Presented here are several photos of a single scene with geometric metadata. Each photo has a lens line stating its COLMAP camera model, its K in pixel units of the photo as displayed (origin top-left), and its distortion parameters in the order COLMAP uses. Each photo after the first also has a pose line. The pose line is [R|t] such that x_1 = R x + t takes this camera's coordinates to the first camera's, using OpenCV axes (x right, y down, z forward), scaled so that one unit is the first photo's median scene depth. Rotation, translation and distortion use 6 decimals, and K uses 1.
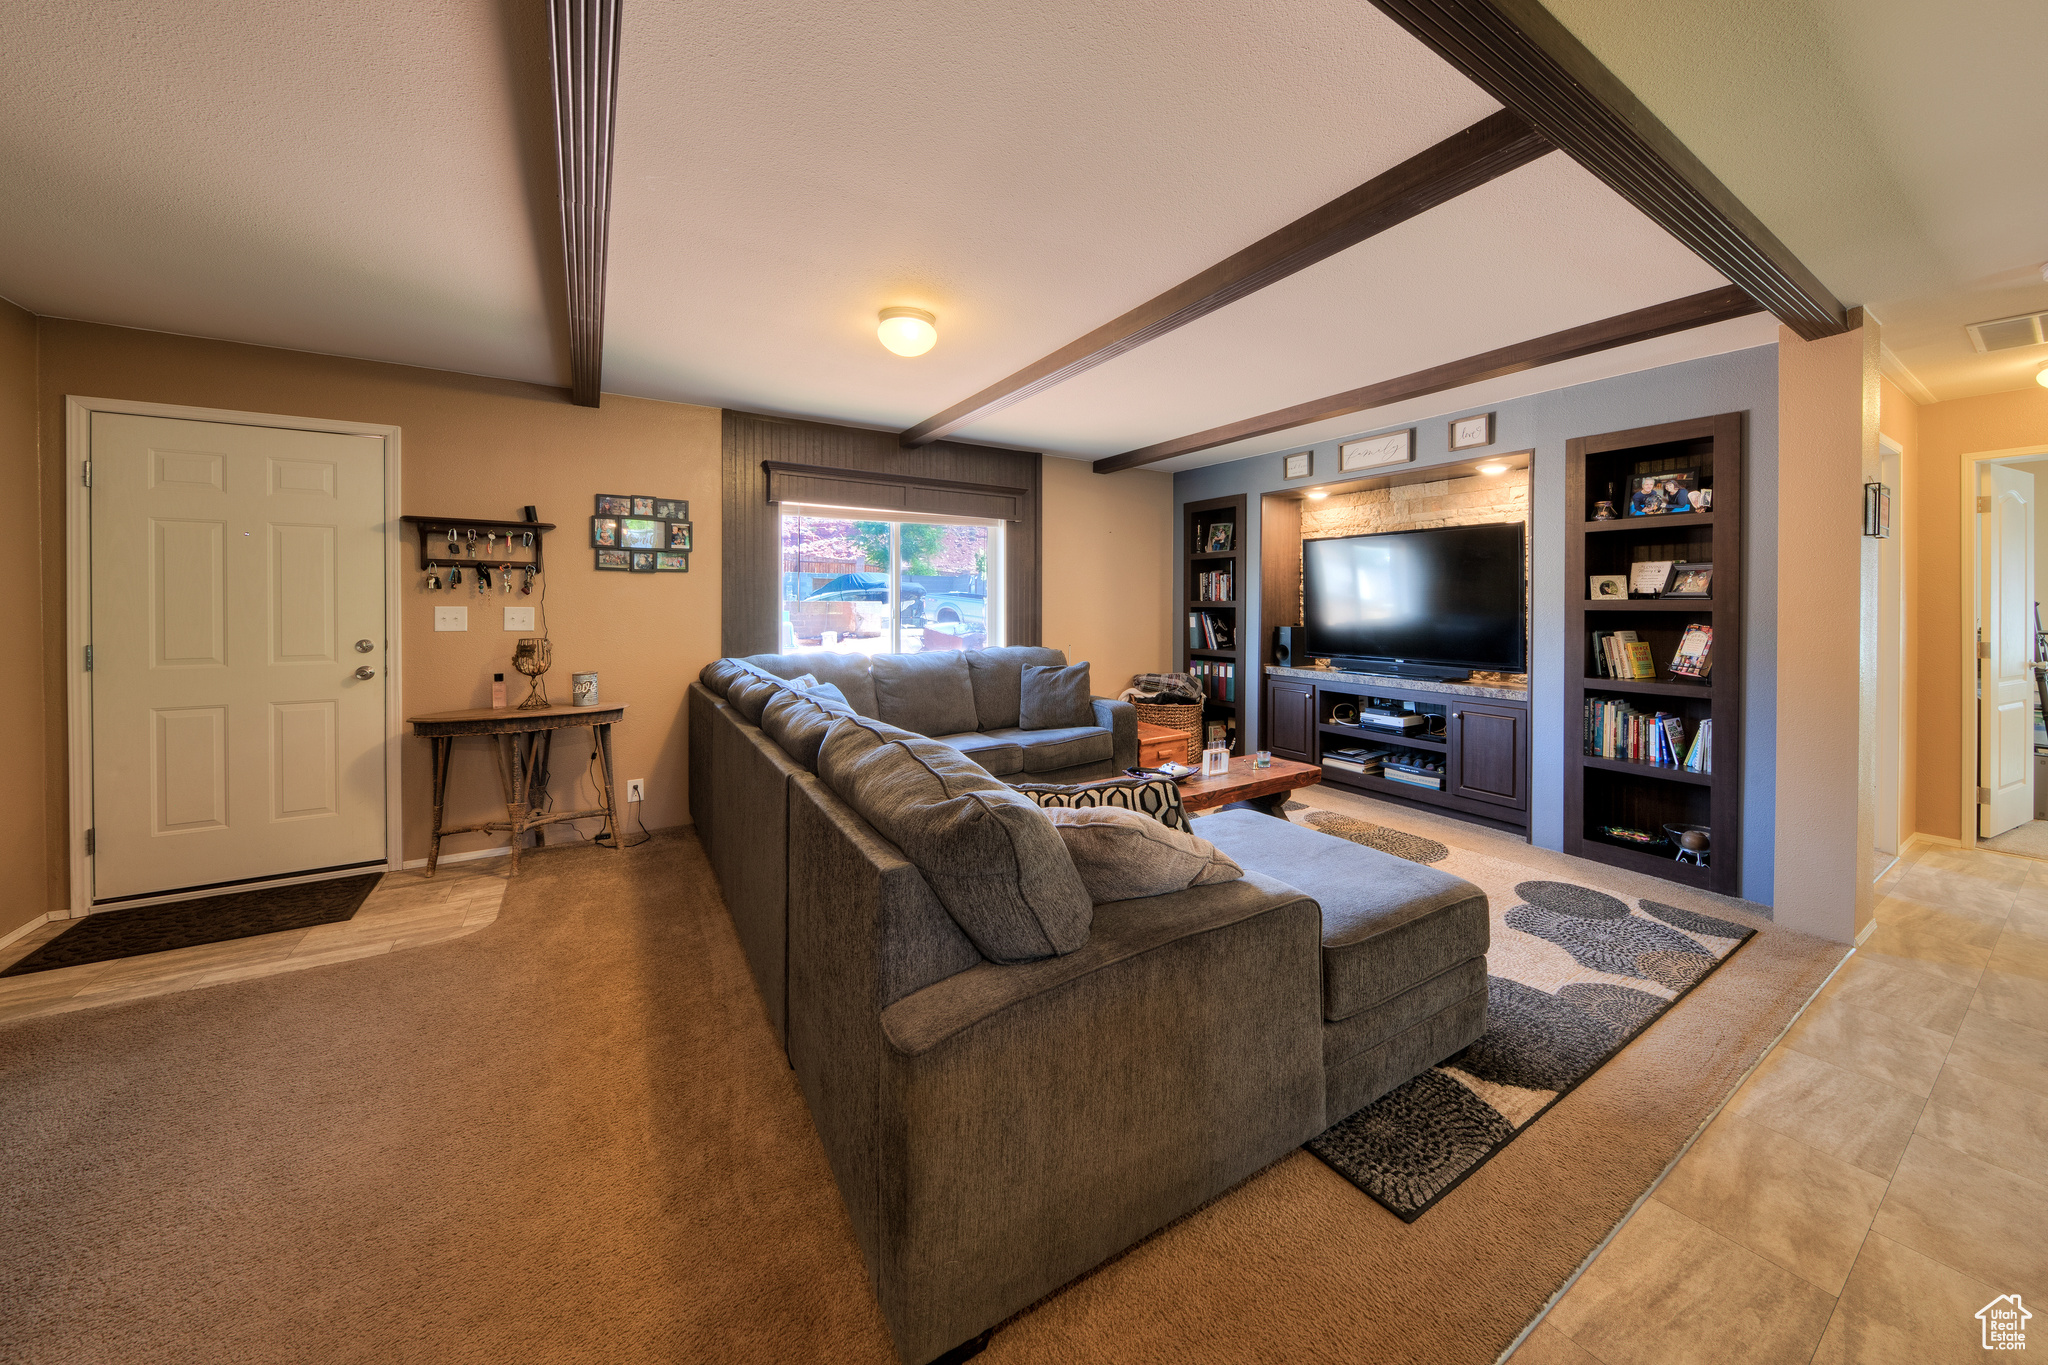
lens RADIAL K [[713.0, 0, 1049.6], [0, 713.0, 609.2], [0, 0, 1]] dist [-0.000012, -0.003310]
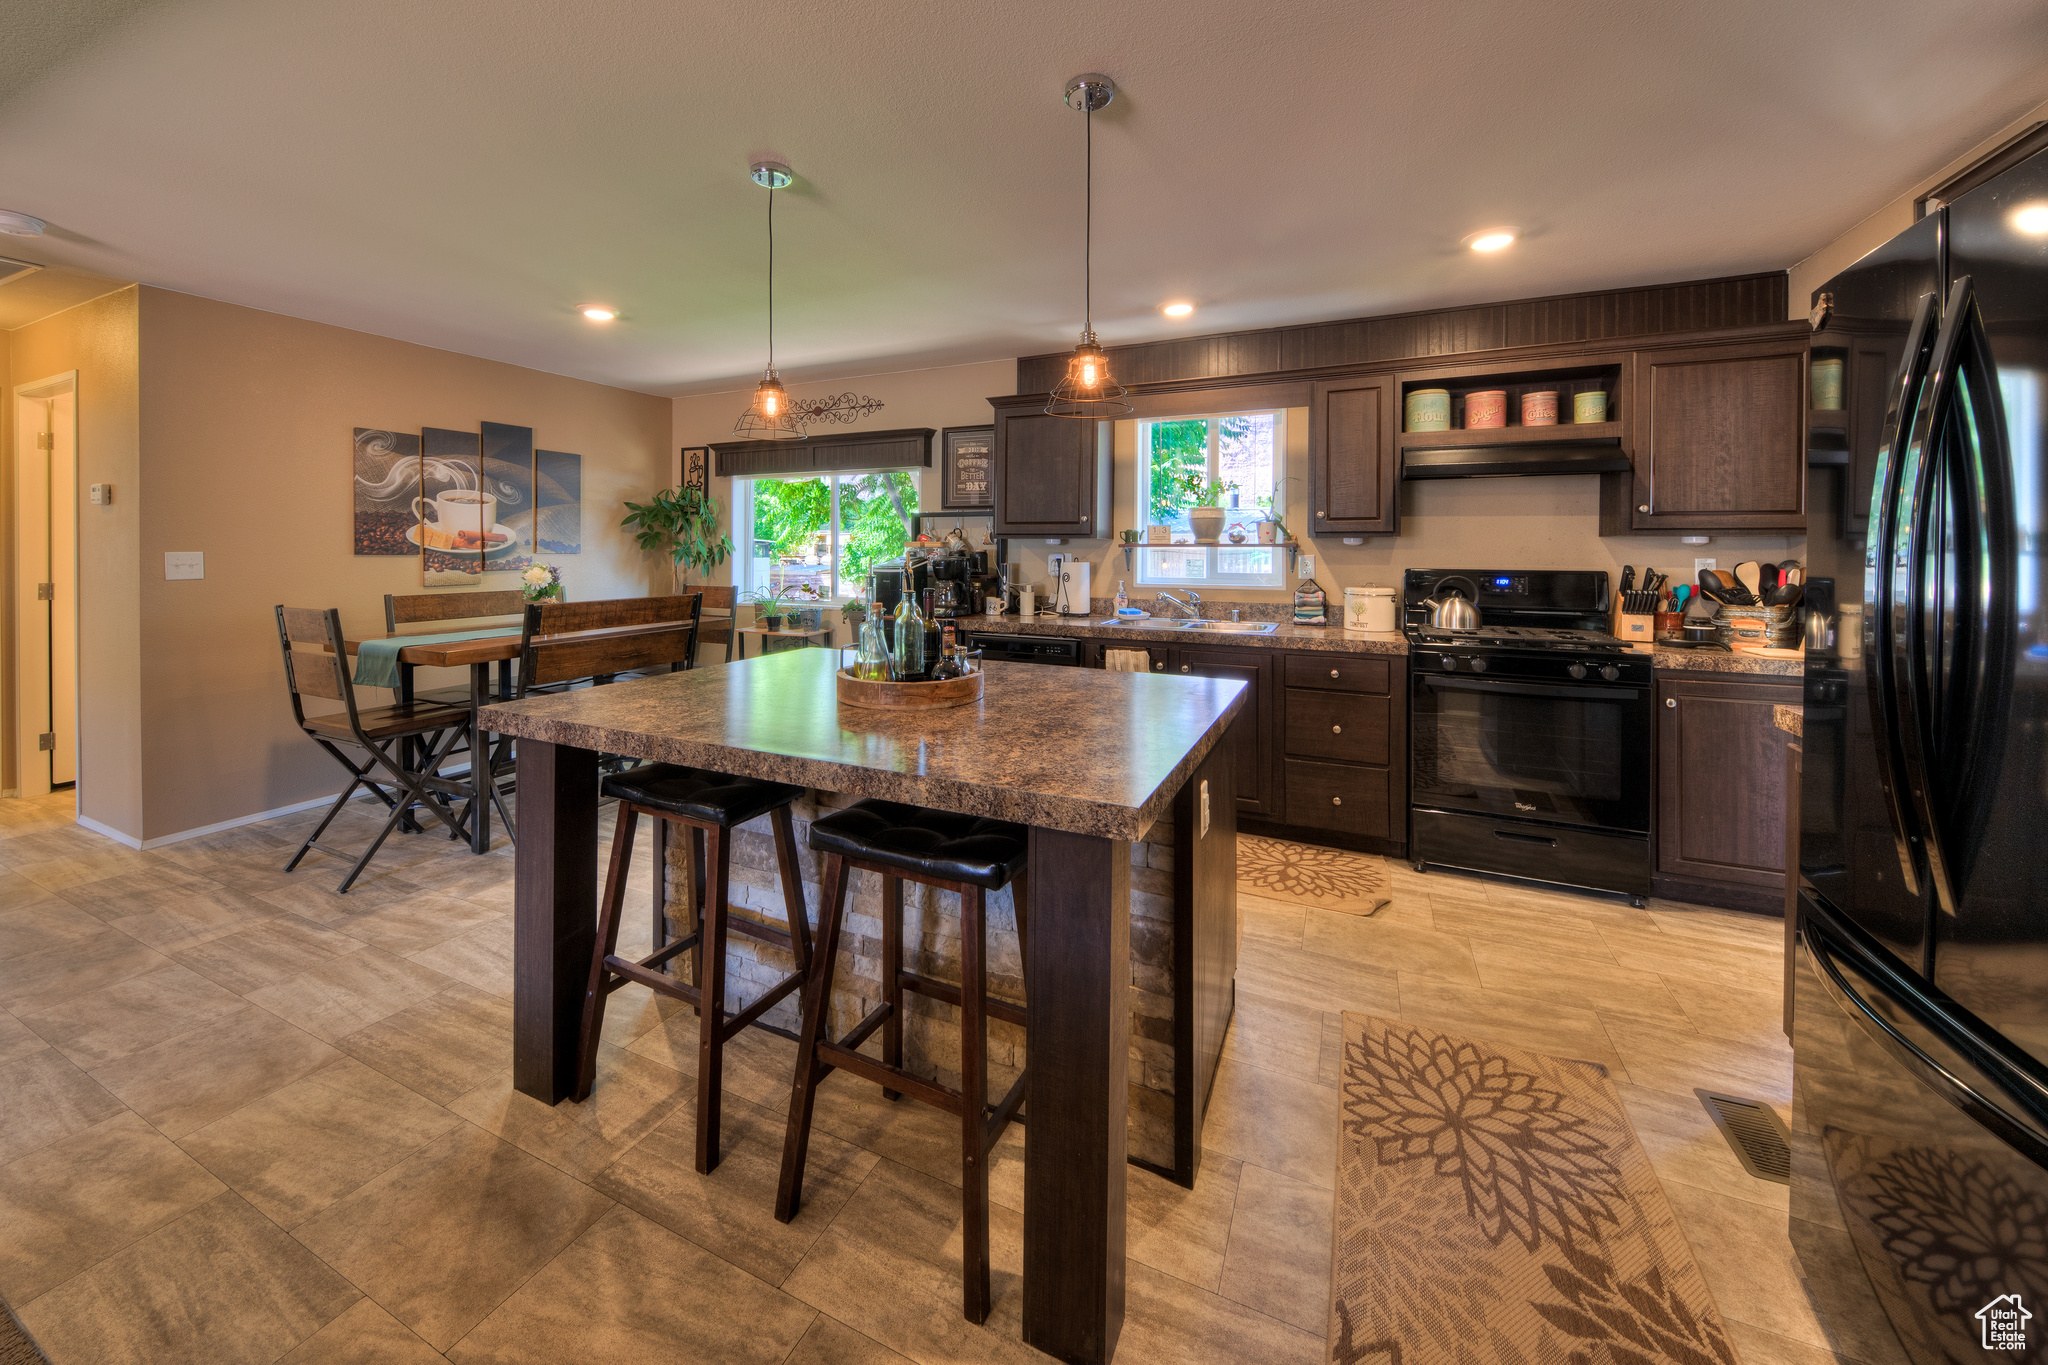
lens RADIAL K [[771.7, 0, 980.4], [0, 771.7, 554.9], [0, 0, 1]] dist [0.009542, -0.004982]
pose [[-0.515511, -0.009949, 0.856825, -0.133811], [0.000857, 0.999926, 0.012126, -0.002092], [-0.856883, 0.006986, -0.515464, 0.171096]]
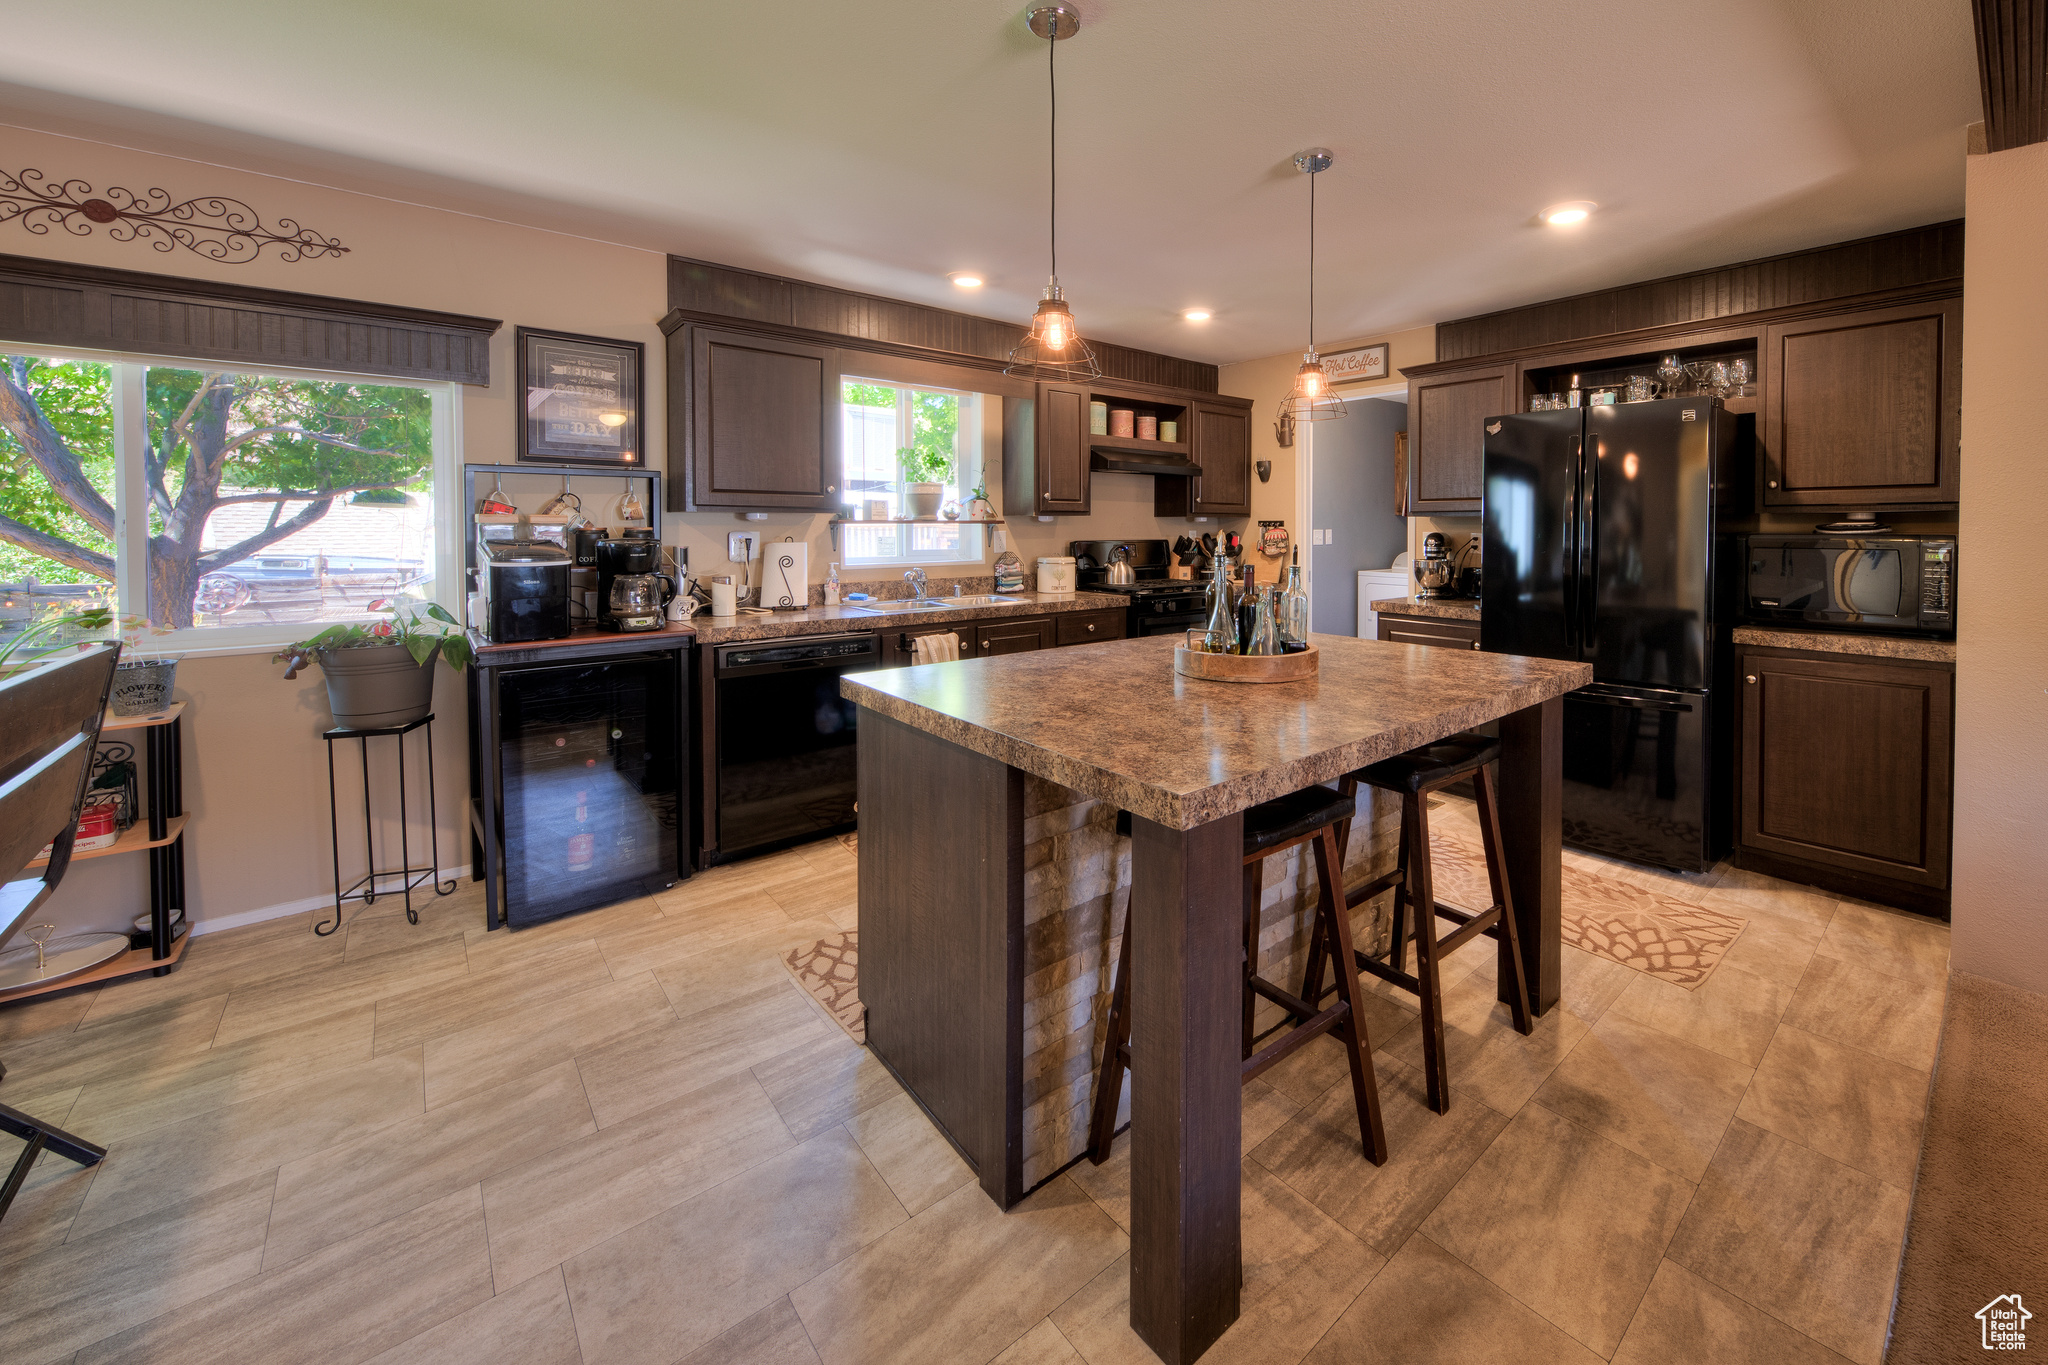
lens RADIAL K [[802.2, 0, 1166.3], [0, 802.2, 548.9], [0, 0, 1]] dist [0.002982, -0.003557]
pose [[-0.983427, 0.003130, -0.181276, 0.373586], [-0.003191, 0.999397, 0.034569, -0.003540], [0.181275, 0.034574, -0.982824, 0.417400]]
